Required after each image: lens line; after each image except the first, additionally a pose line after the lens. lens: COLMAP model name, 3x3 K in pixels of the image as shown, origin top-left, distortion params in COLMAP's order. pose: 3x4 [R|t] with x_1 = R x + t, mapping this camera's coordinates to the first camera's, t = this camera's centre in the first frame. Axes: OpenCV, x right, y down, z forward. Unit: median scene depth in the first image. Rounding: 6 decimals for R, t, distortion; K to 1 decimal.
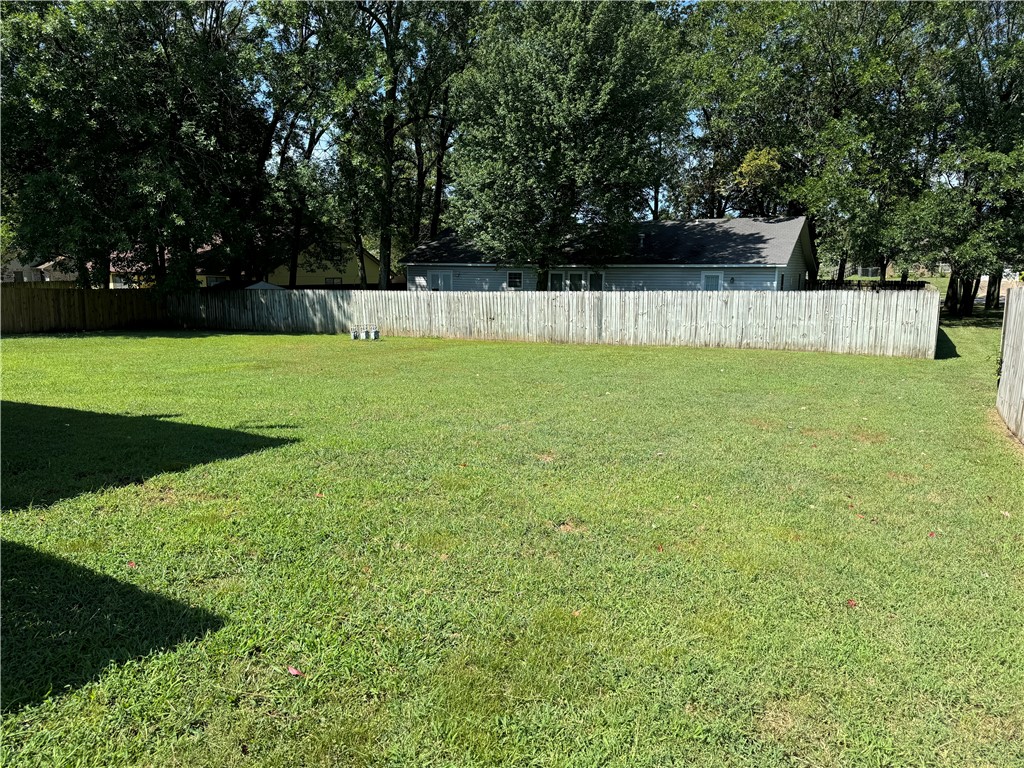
lens RADIAL K [[728.4, 0, 506.2], [0, 728.4, 386.4], [0, 0, 1]] dist [0.027437, -0.033389]
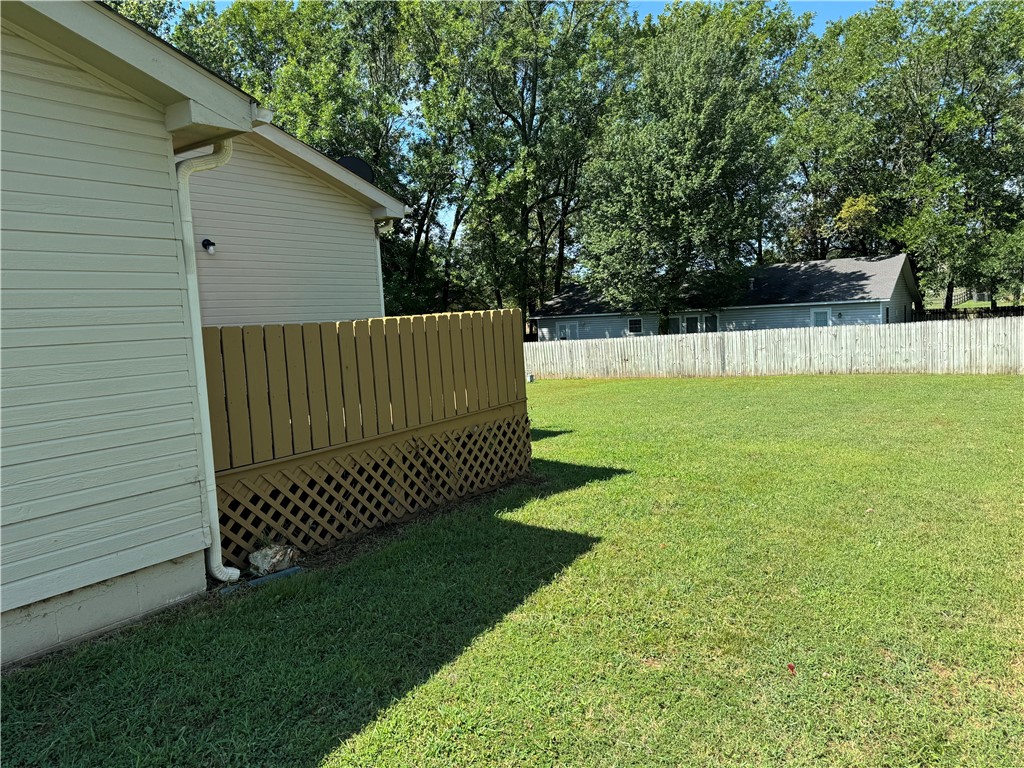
lens RADIAL K [[728.4, 0, 506.6], [0, 728.4, 385.3], [0, 0, 1]] dist [0.027437, -0.033389]
pose [[0.990113, -0.045889, -0.132555, -0.055141], [0.037046, 0.996968, -0.068424, 0.019952], [0.135293, 0.062837, 0.988811, -0.182263]]
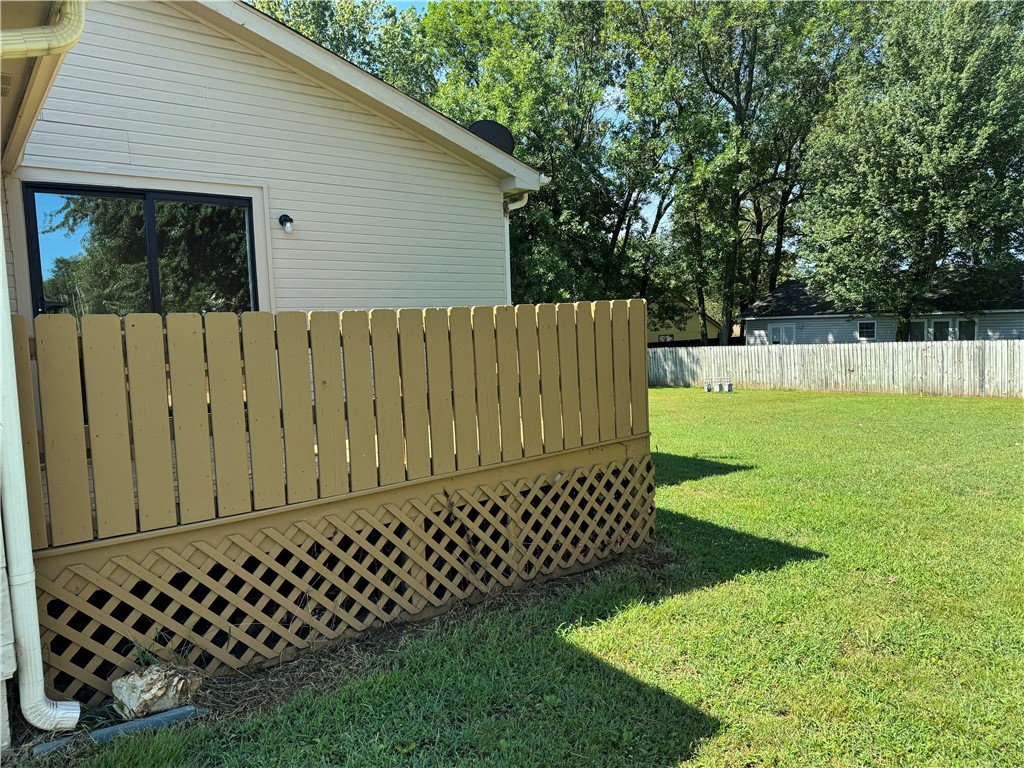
lens RADIAL K [[728.4, 0, 511.9], [0, 728.4, 381.9], [0, 0, 1]] dist [0.027437, -0.033389]
pose [[0.916092, -0.007229, -0.400904, -0.042914], [-0.024972, 0.996868, -0.075039, 0.008582], [0.400191, 0.078754, 0.913042, -0.095848]]
